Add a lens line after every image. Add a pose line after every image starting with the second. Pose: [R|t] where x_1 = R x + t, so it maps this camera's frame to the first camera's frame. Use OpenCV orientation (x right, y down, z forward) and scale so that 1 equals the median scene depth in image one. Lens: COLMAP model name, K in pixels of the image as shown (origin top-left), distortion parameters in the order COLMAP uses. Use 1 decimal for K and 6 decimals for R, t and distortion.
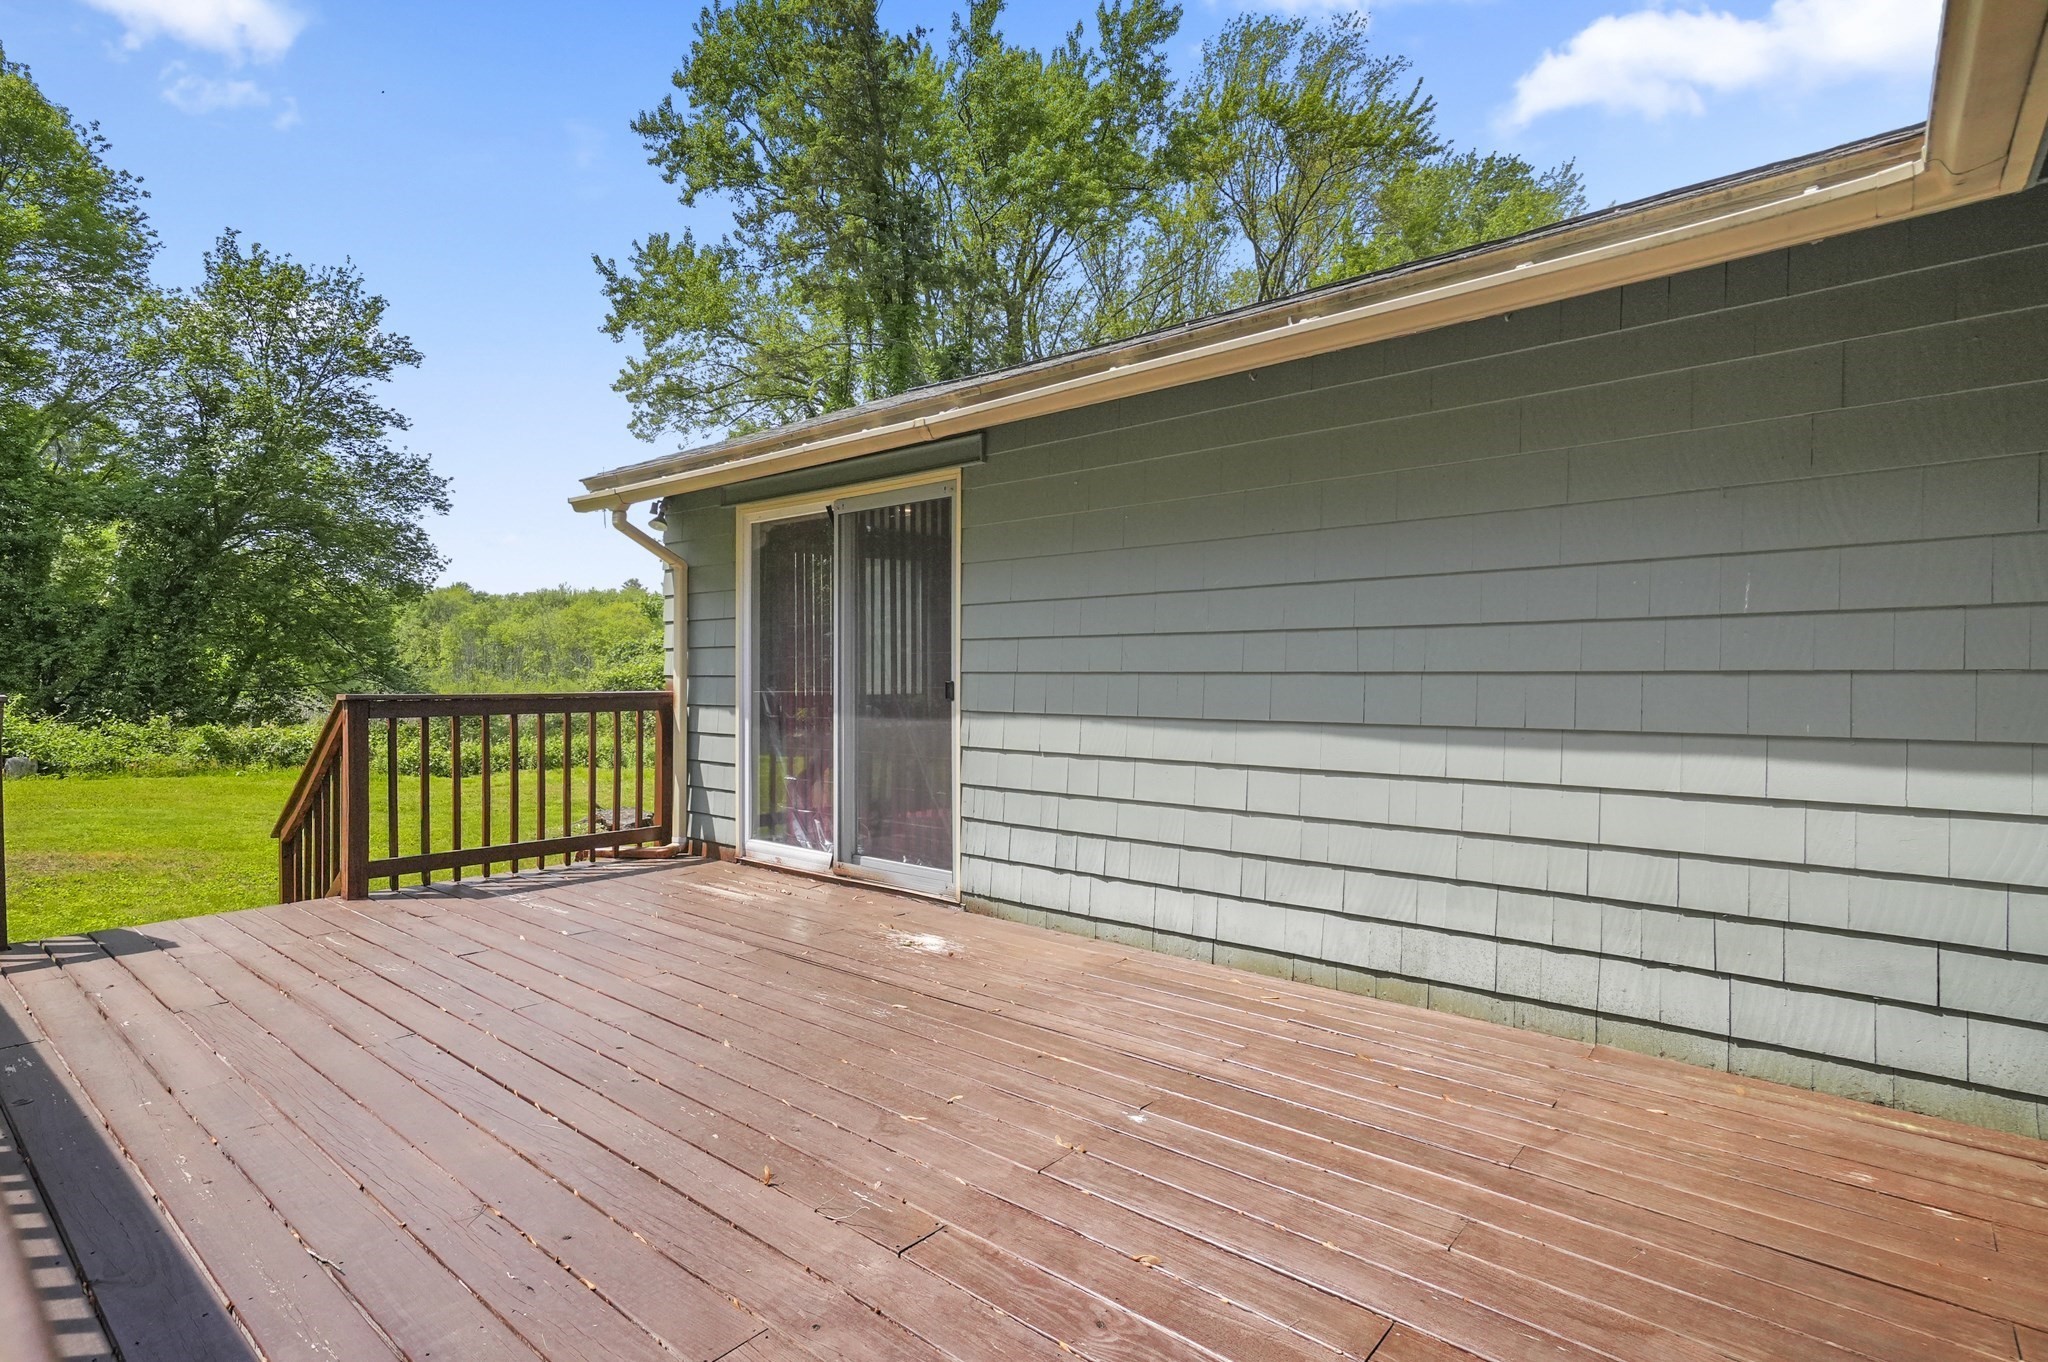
lens RADIAL K [[1017.0, 0, 1023.6], [0, 1017.0, 684.2], [0, 0, 1]] dist [-0.005244, 0.010801]
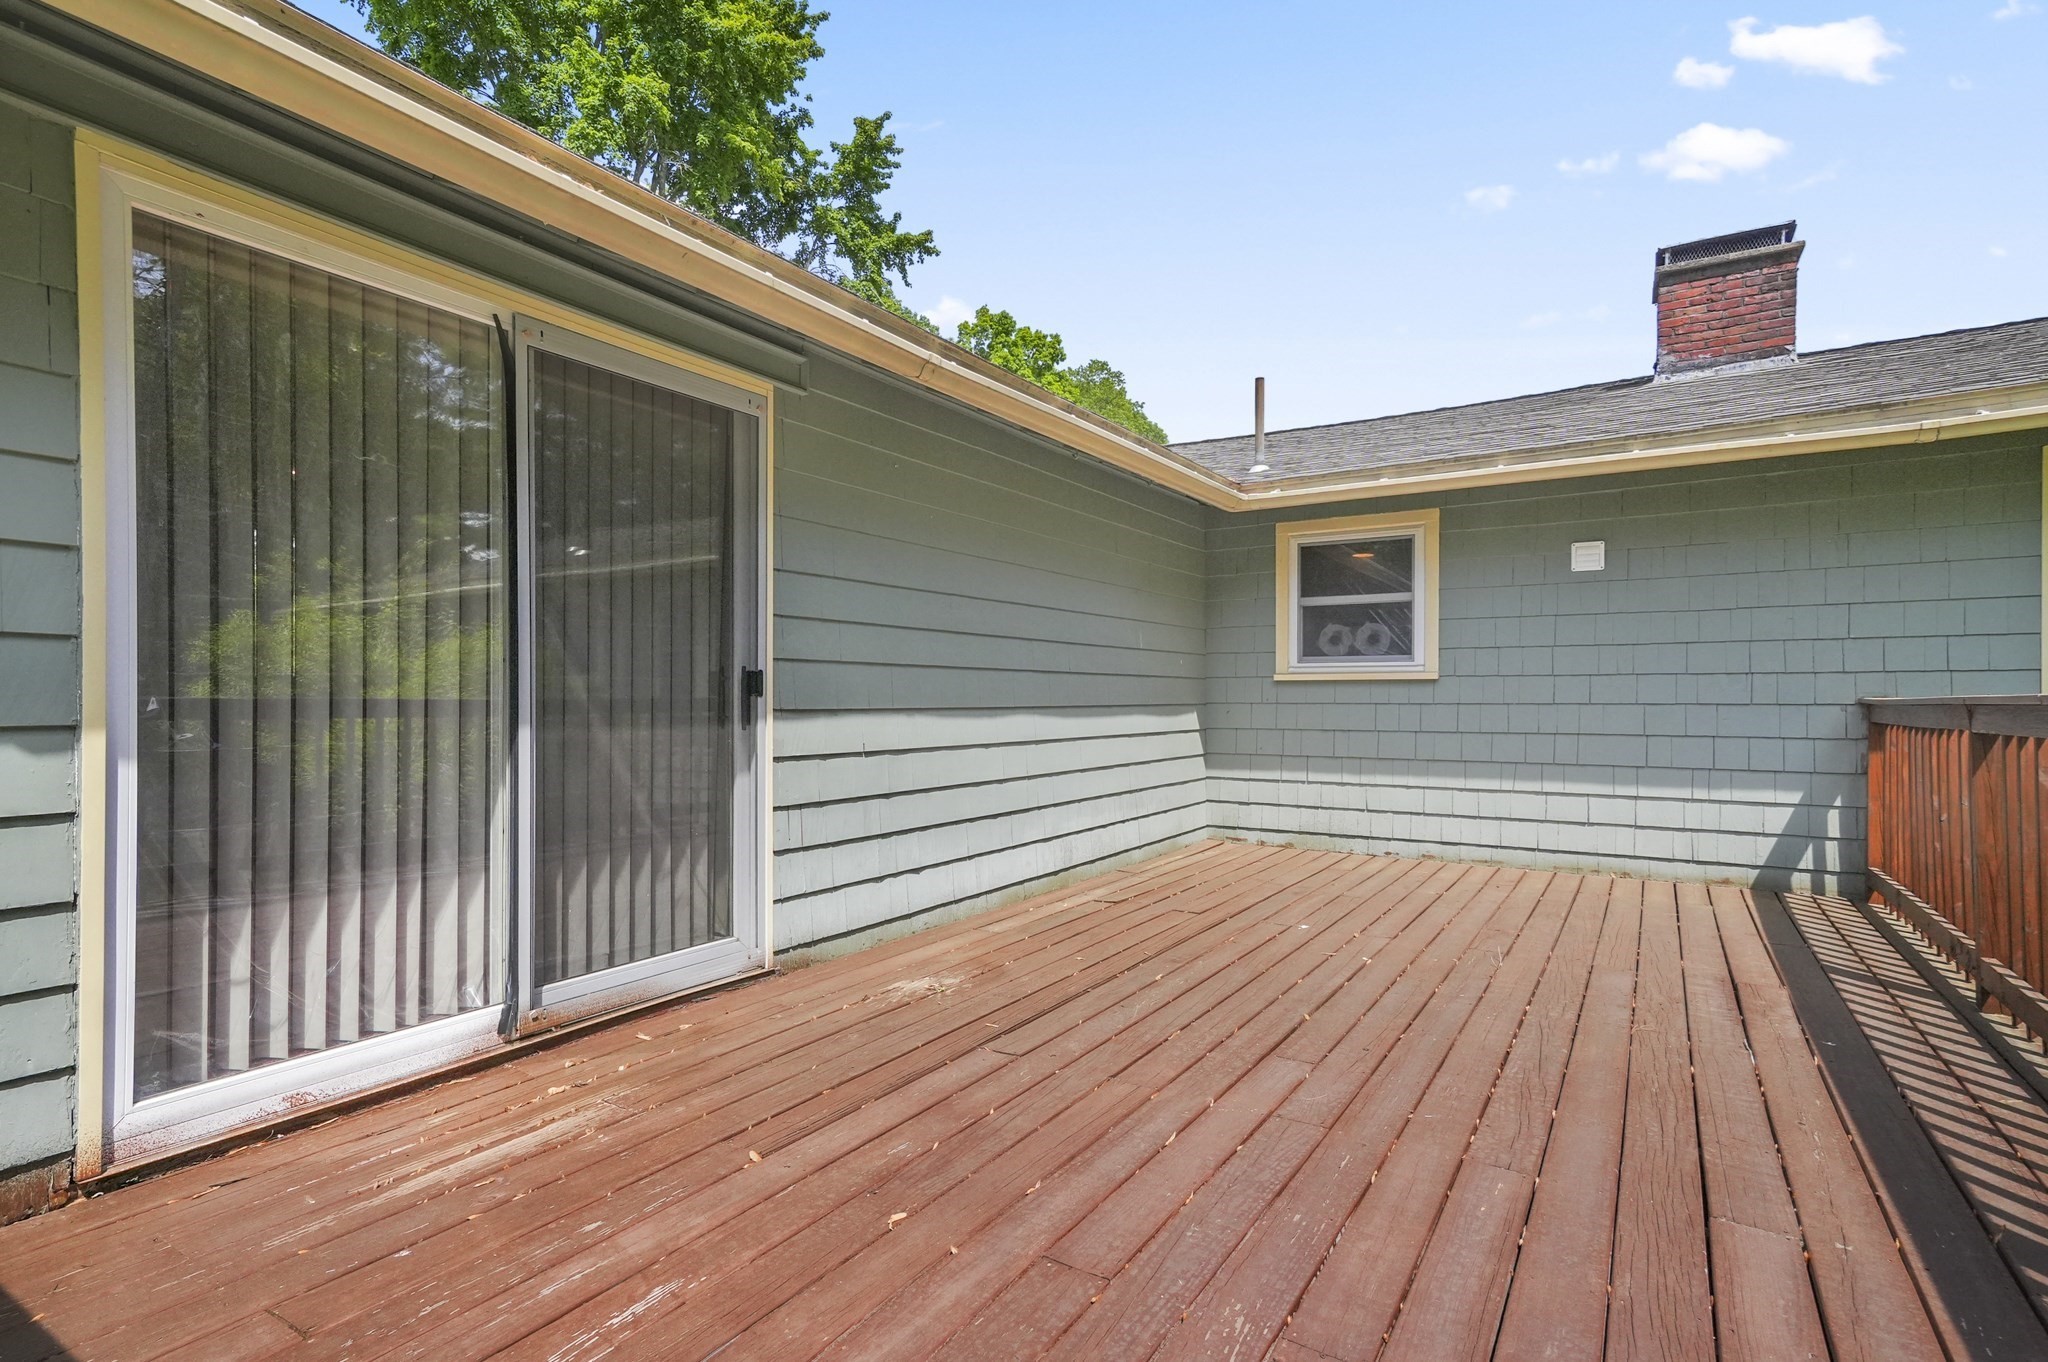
lens RADIAL K [[1017.0, 0, 1024.6], [0, 1017.0, 680.7], [0, 0, 1]] dist [-0.005244, 0.010801]
pose [[-0.143670, 0.013104, 0.989539, -0.891801], [0.004957, 0.999909, -0.012521, 0.016144], [-0.989613, 0.003106, -0.143722, 0.997056]]
